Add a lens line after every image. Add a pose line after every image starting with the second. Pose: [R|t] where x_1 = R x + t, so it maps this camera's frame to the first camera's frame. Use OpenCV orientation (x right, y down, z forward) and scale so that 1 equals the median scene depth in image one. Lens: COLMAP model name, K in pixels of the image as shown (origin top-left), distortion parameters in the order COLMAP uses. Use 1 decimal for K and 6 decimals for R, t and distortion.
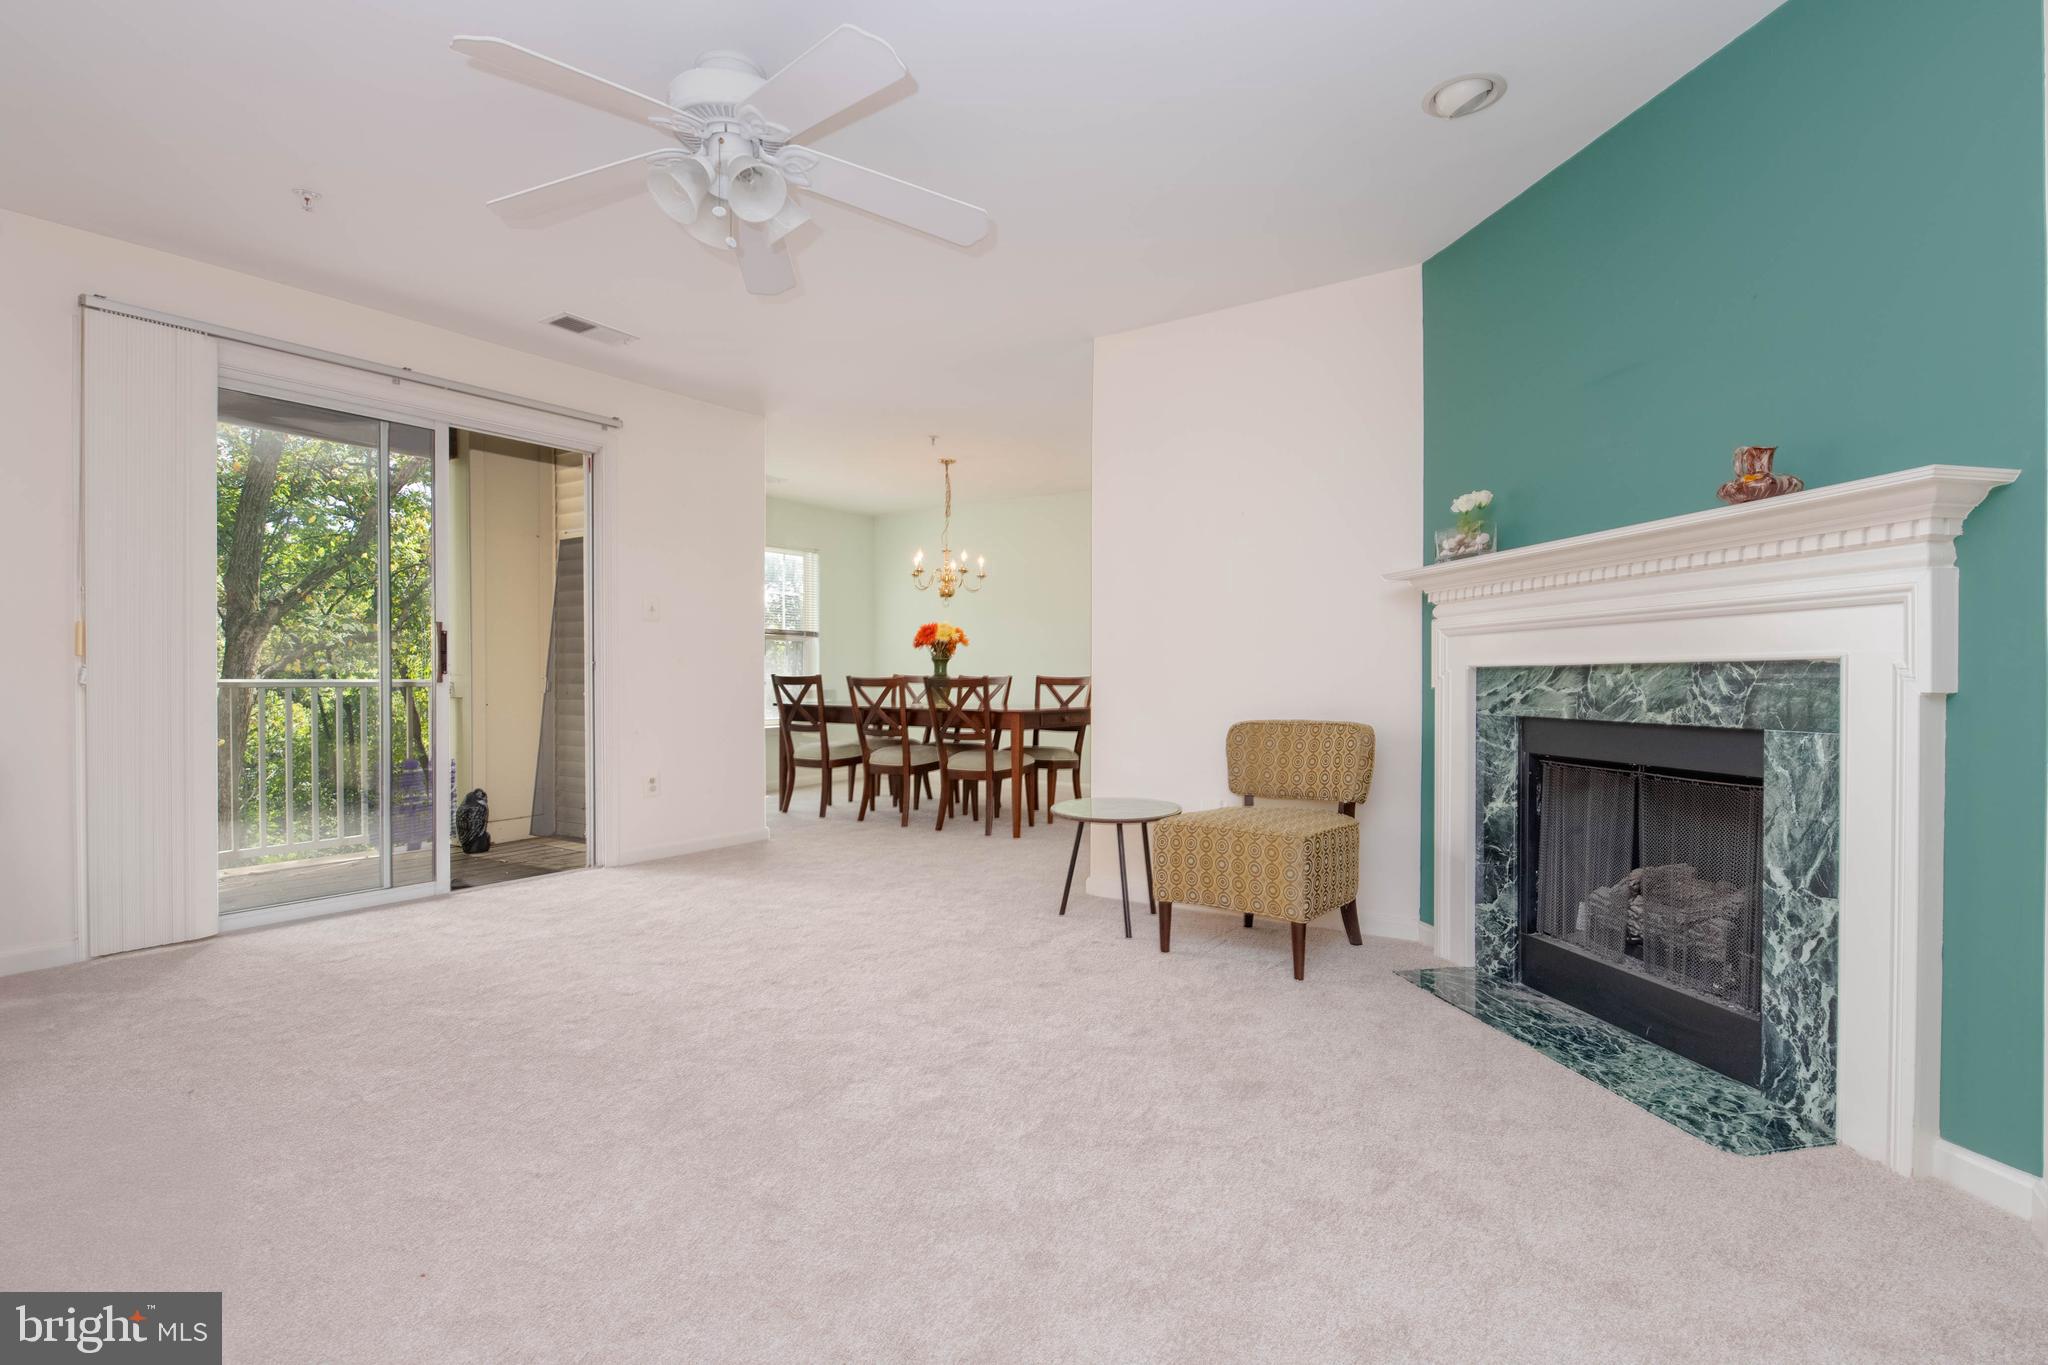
lens RADIAL K [[965.3, 0, 1024.0], [0, 965.3, 682.5], [0, 0, 1]] dist [-0.000410, -0.016315]
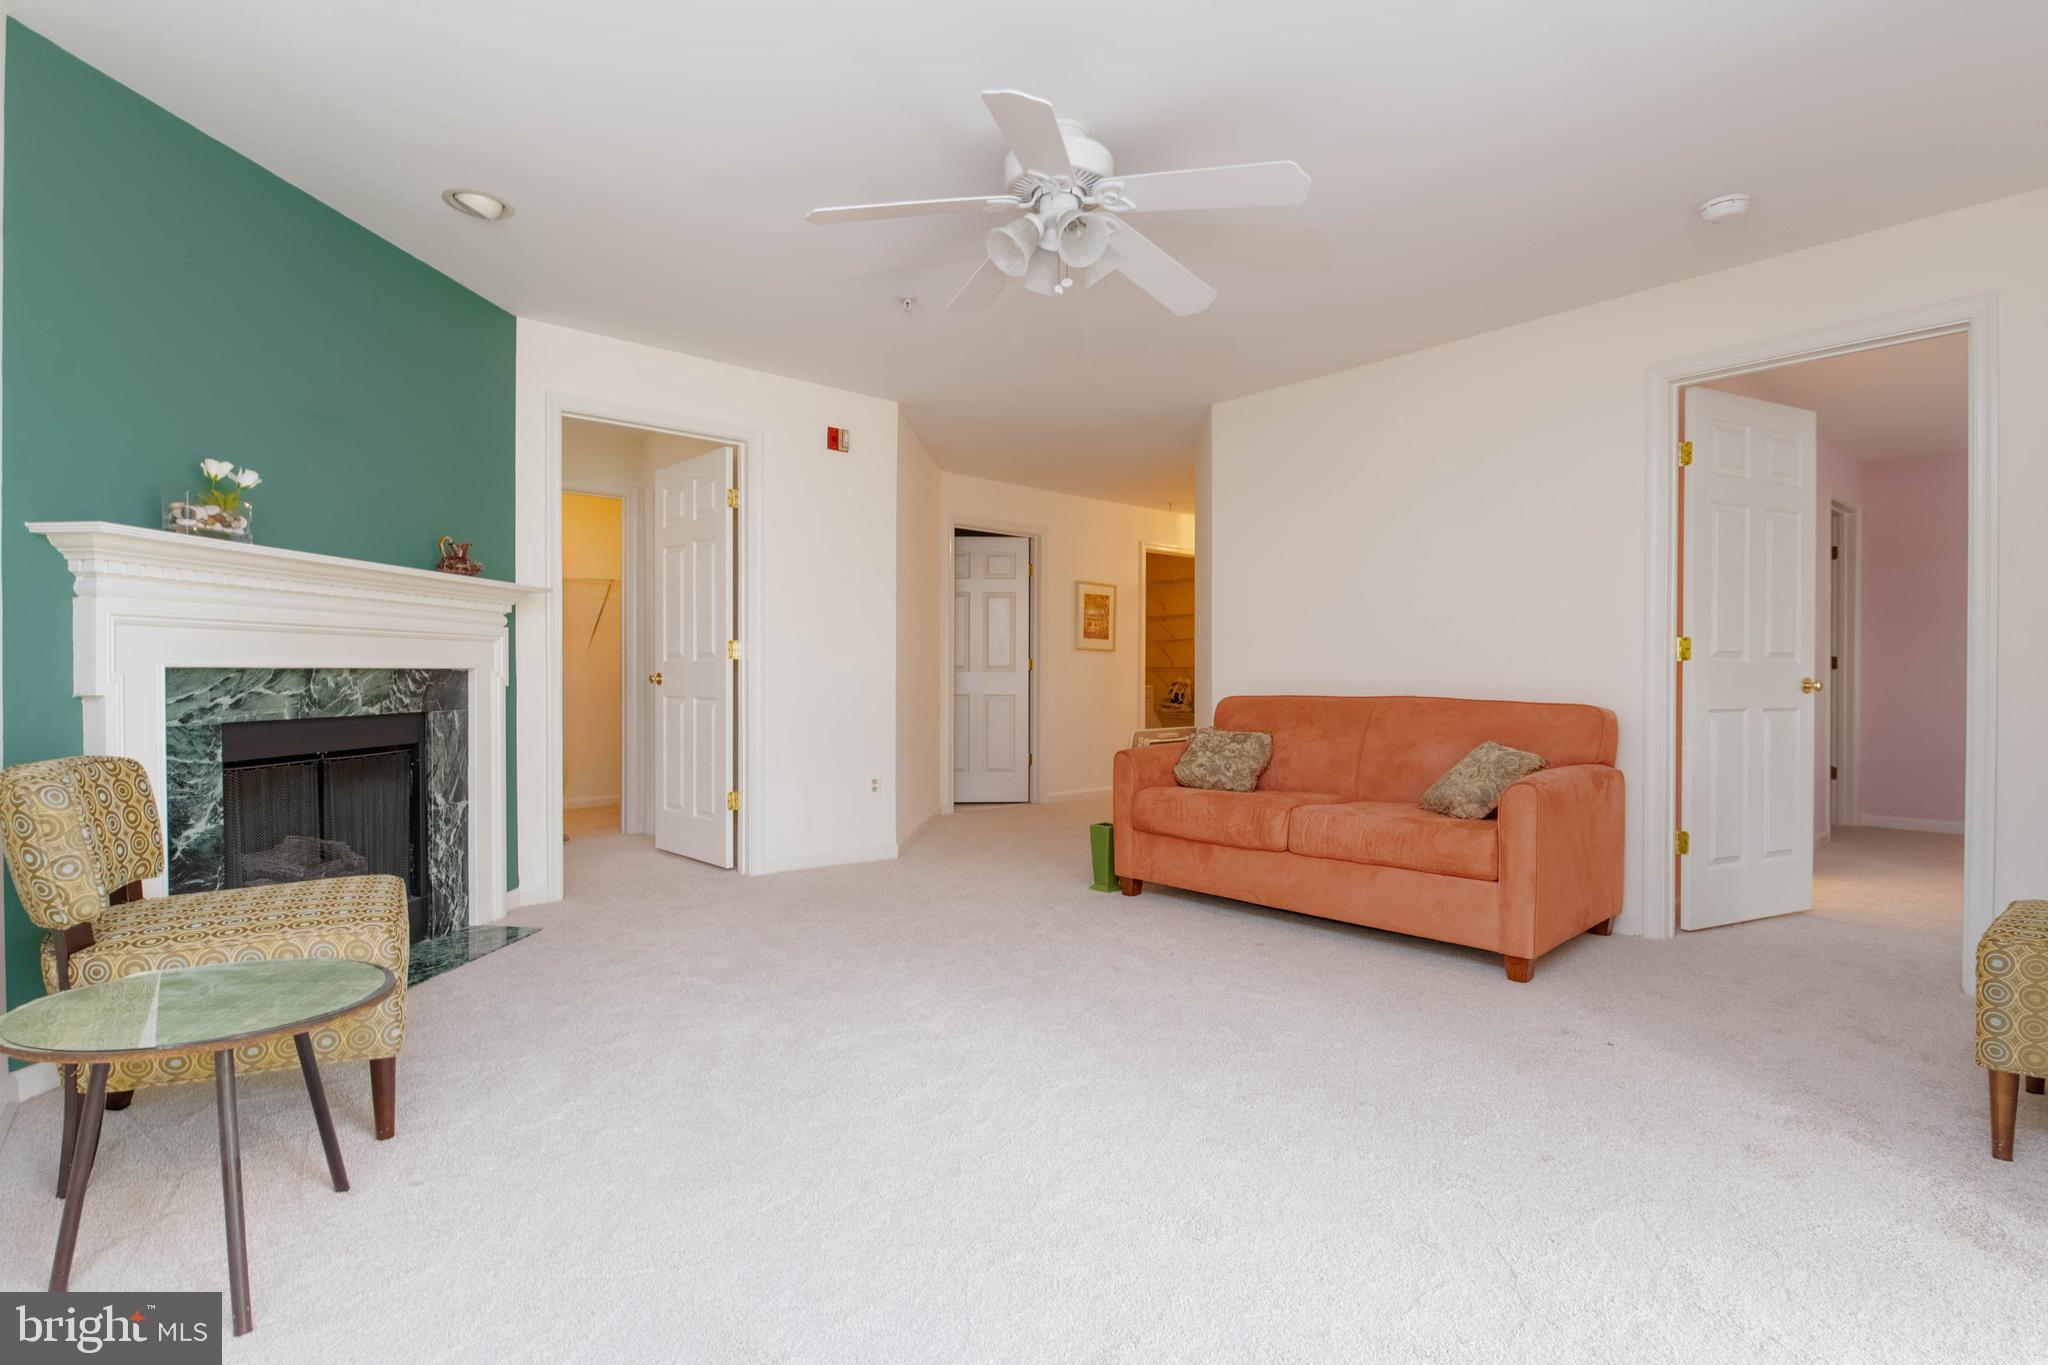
lens RADIAL K [[965.3, 0, 1024.0], [0, 965.3, 682.5], [0, 0, 1]] dist [-0.000410, -0.016315]
pose [[-0.962836, -0.005984, 0.270021, -0.506409], [-0.002556, 0.999912, 0.013044, -0.018672], [-0.270075, 0.011869, -0.962766, 1.862191]]
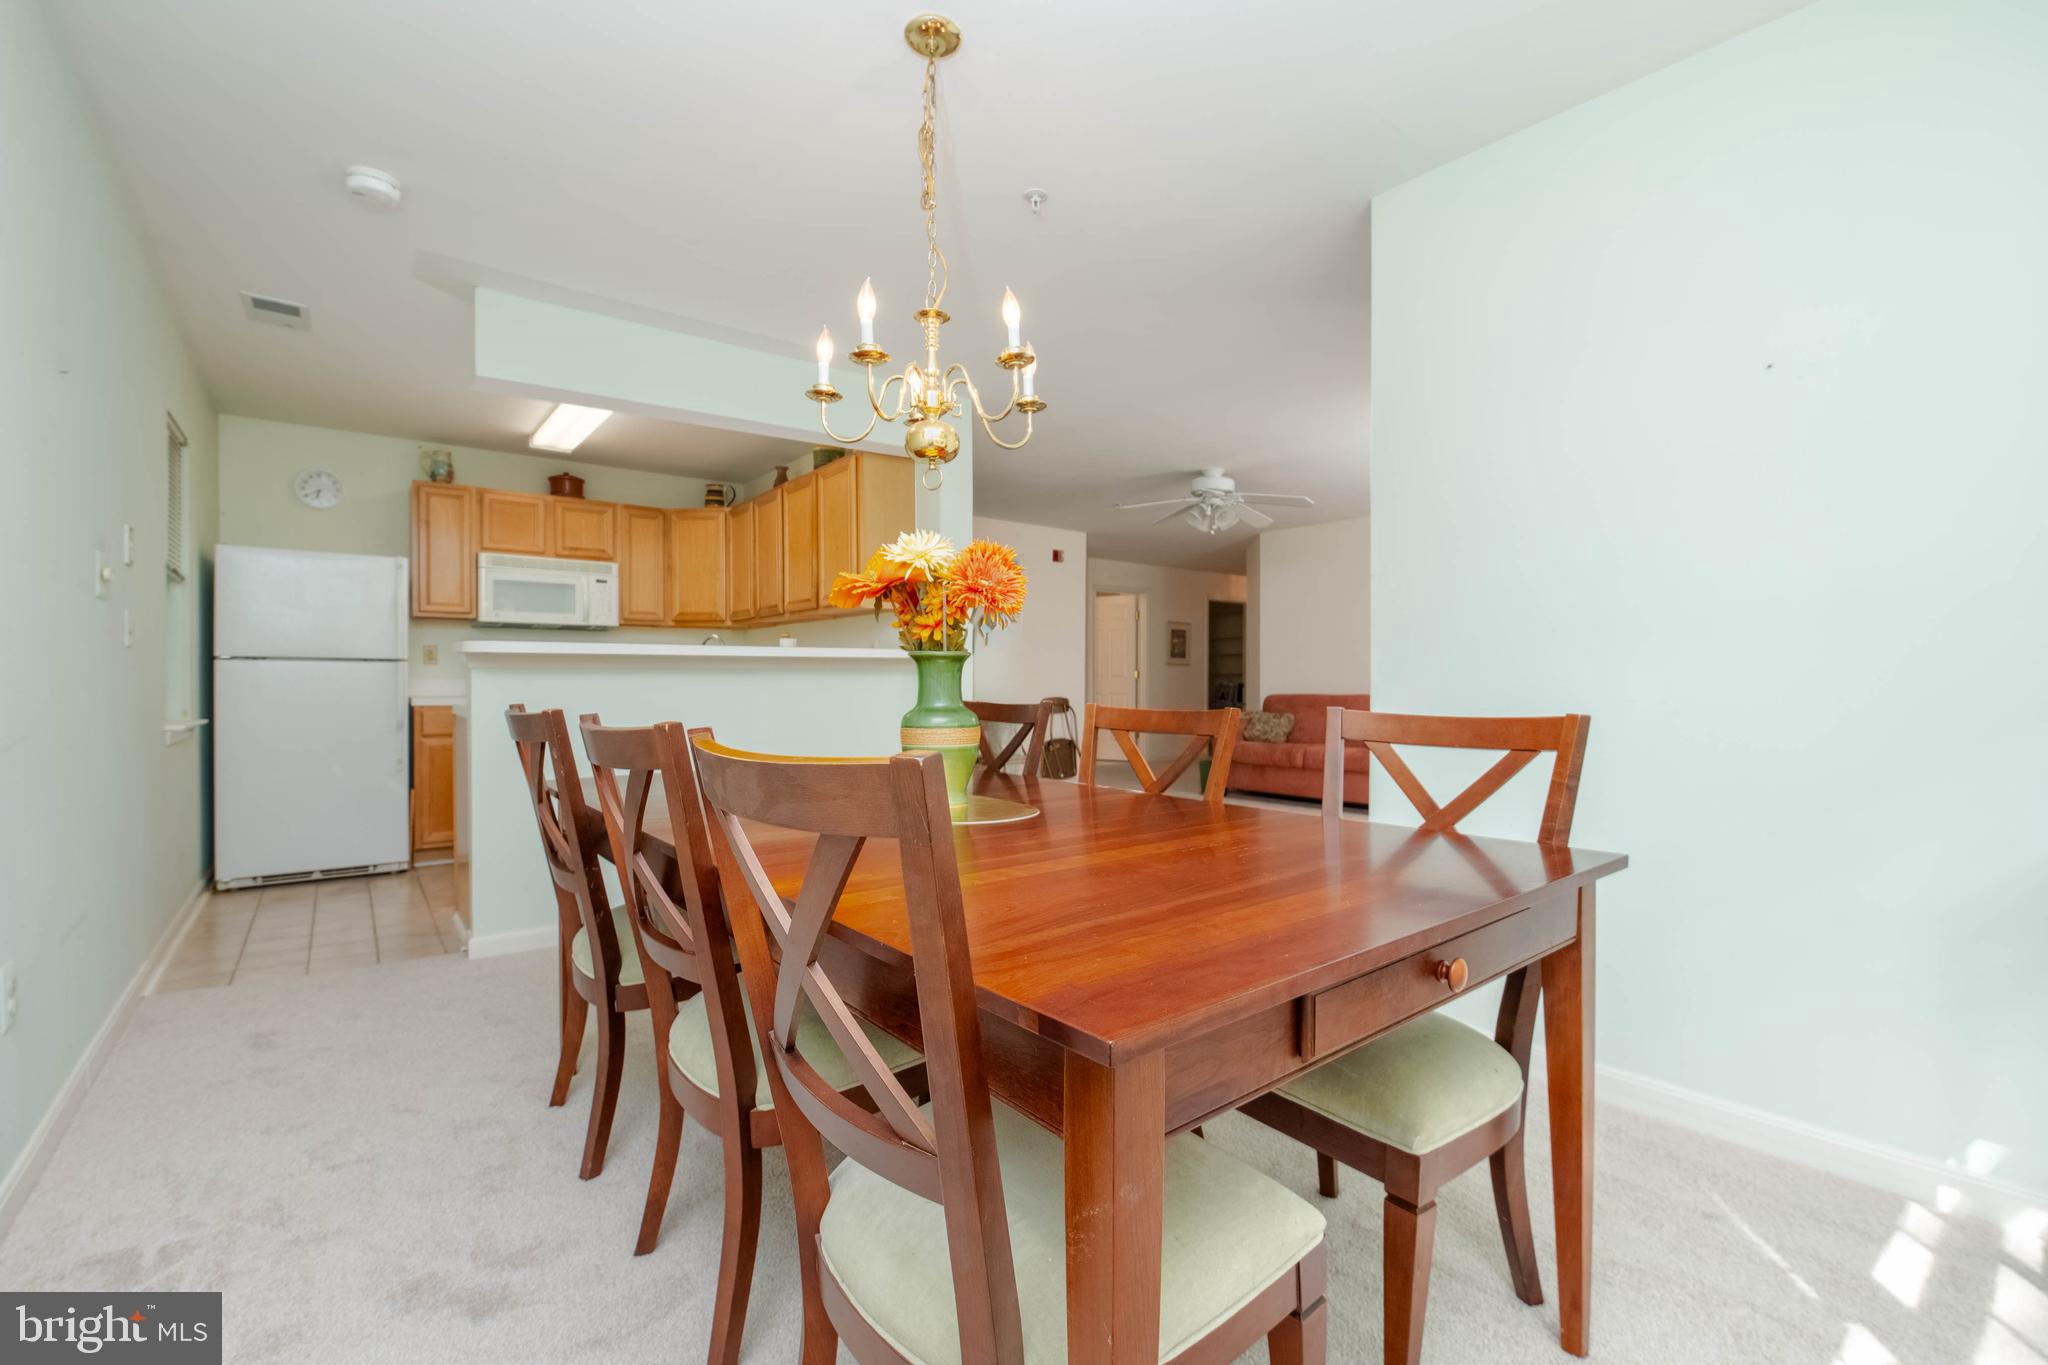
lens RADIAL K [[863.7, 0, 1024.0], [0, 863.7, 682.5], [0, 0, 1]] dist [-0.000170, -0.000023]
pose [[-0.950642, -0.006069, 0.310229, -0.502153], [-0.001844, 0.999902, 0.013911, -0.052243], [-0.310283, 0.012652, -0.950560, 3.148946]]
